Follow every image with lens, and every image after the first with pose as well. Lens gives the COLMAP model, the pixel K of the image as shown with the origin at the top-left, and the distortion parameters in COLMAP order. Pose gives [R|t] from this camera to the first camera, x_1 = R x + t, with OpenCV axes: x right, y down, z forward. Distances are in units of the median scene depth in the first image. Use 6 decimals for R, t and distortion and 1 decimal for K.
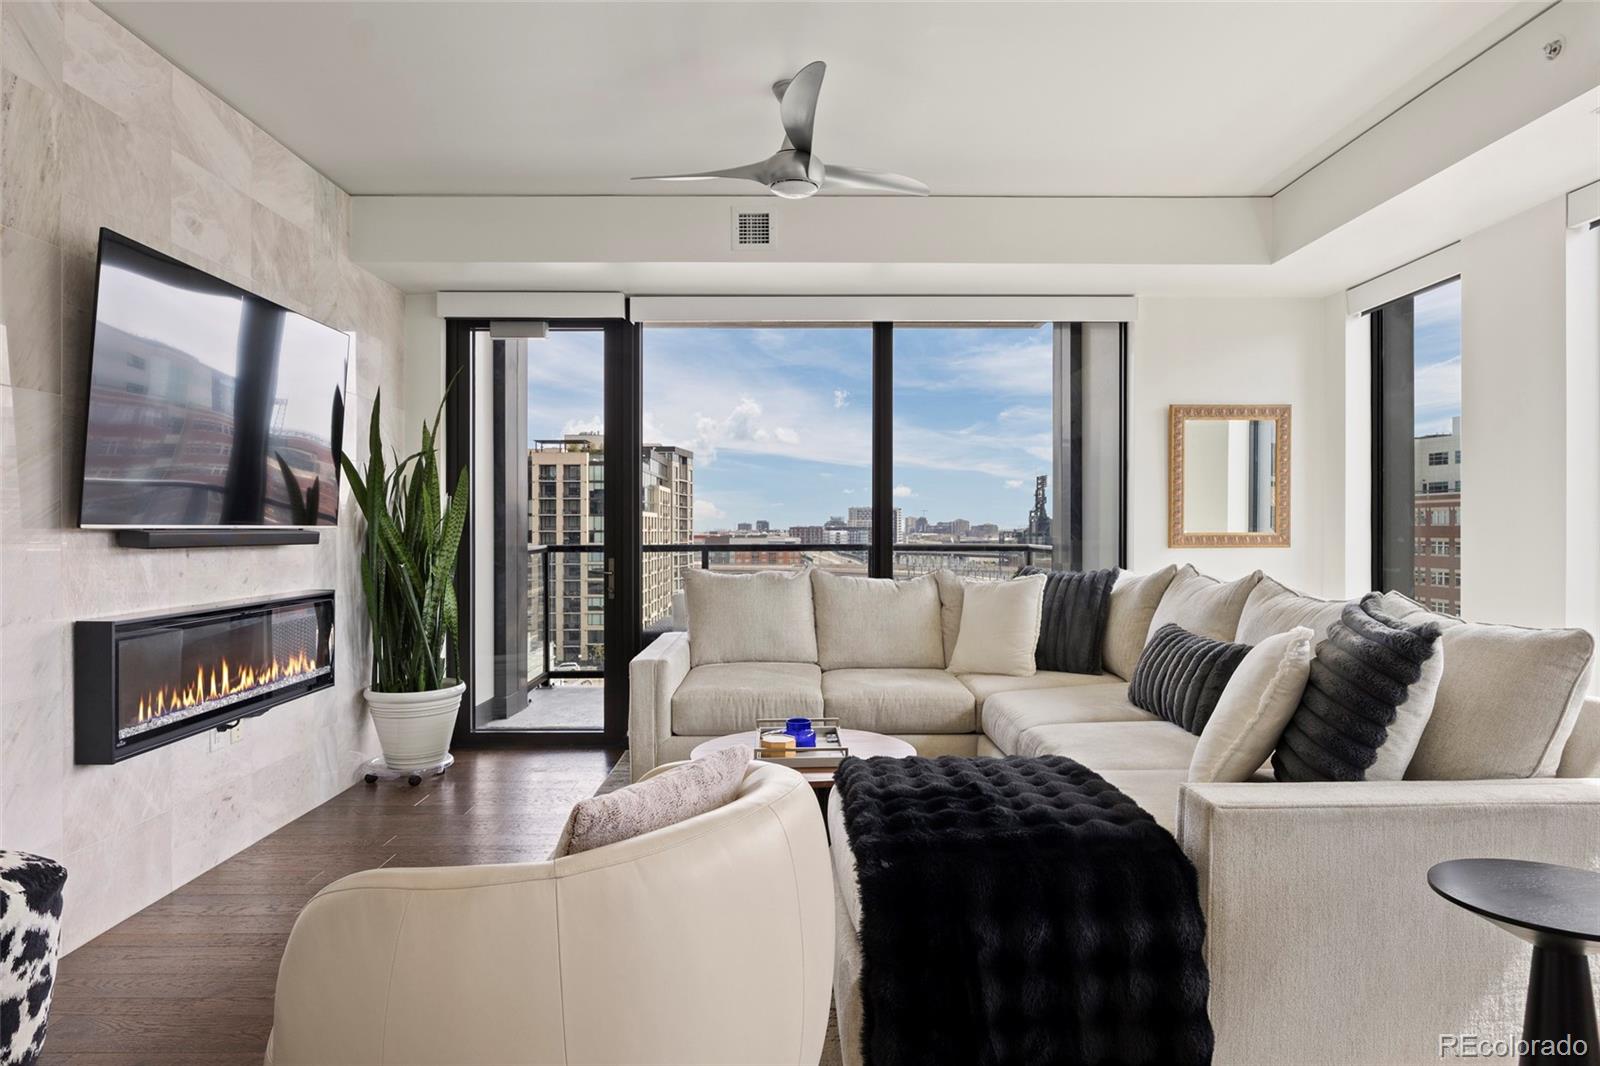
lens RADIAL K [[924.5, 0, 810.7], [0, 924.5, 538.2], [0, 0, 1]] dist [-0.007734, -0.000355]
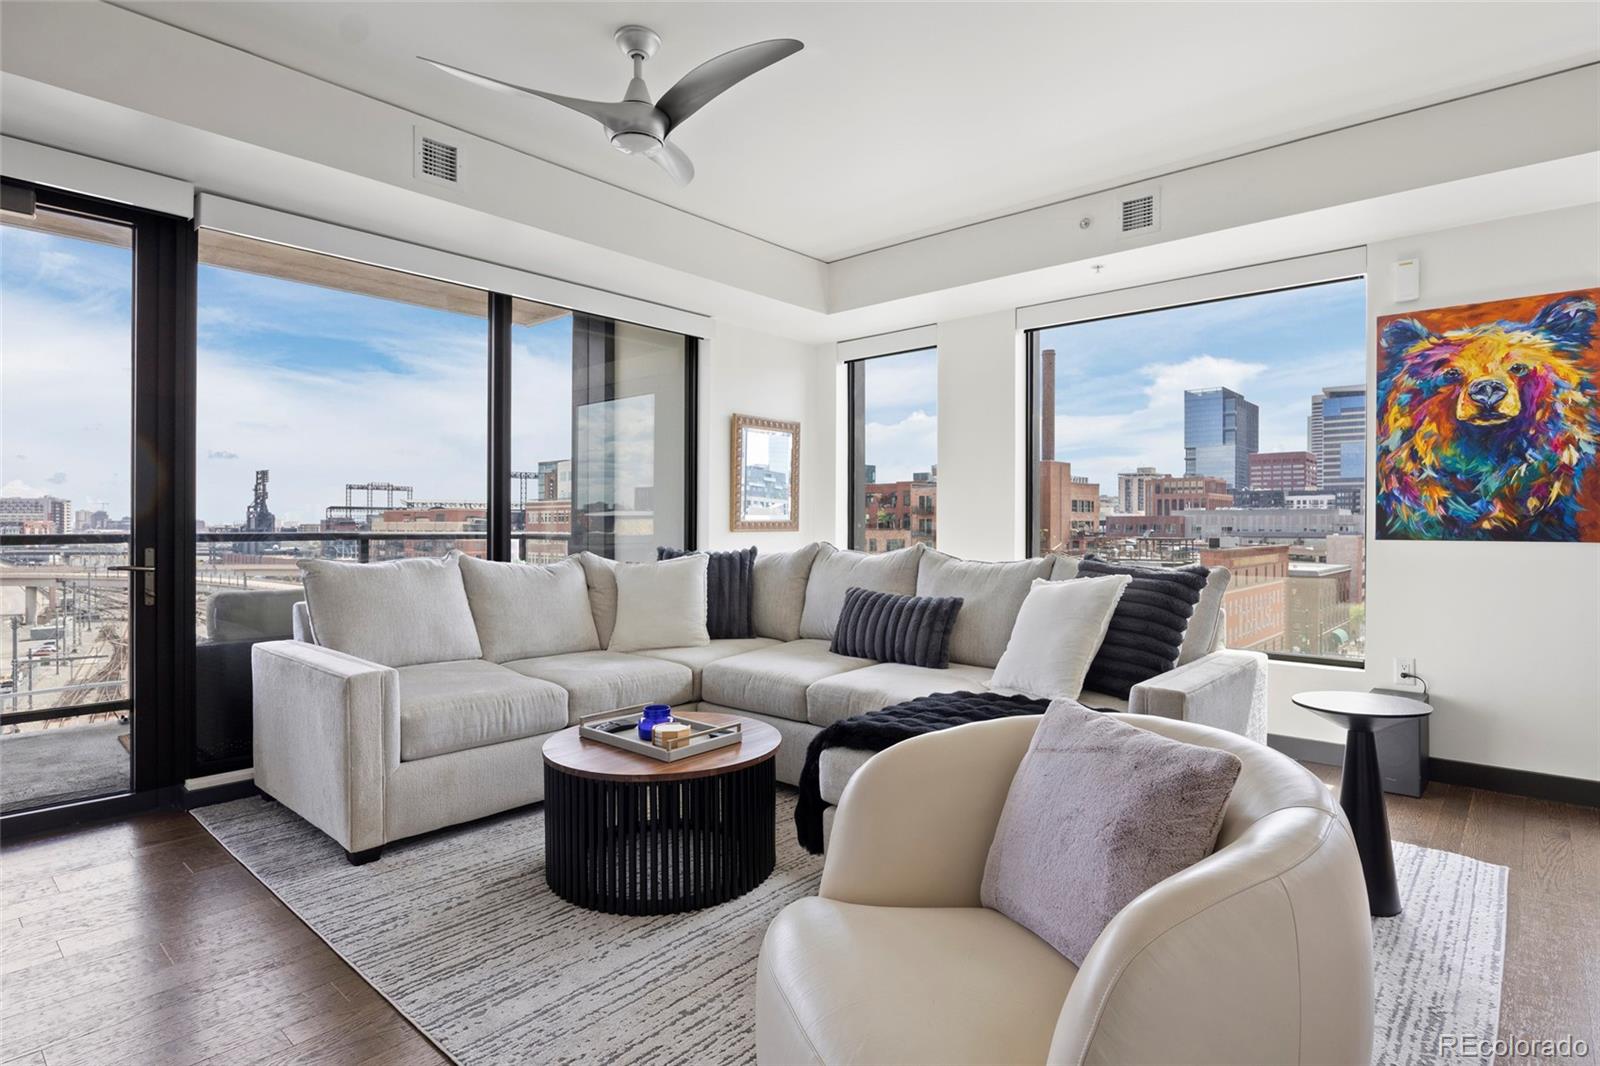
lens RADIAL K [[829.0, 0, 779.6], [0, 829.0, 532.4], [0, 0, 1]] dist [-0.005663, -0.001147]
pose [[0.681565, -0.002852, 0.731752, -0.388810], [0.004419, 0.999990, -0.000218, 0.012774], [-0.731744, 0.003382, 0.681571, 0.231076]]
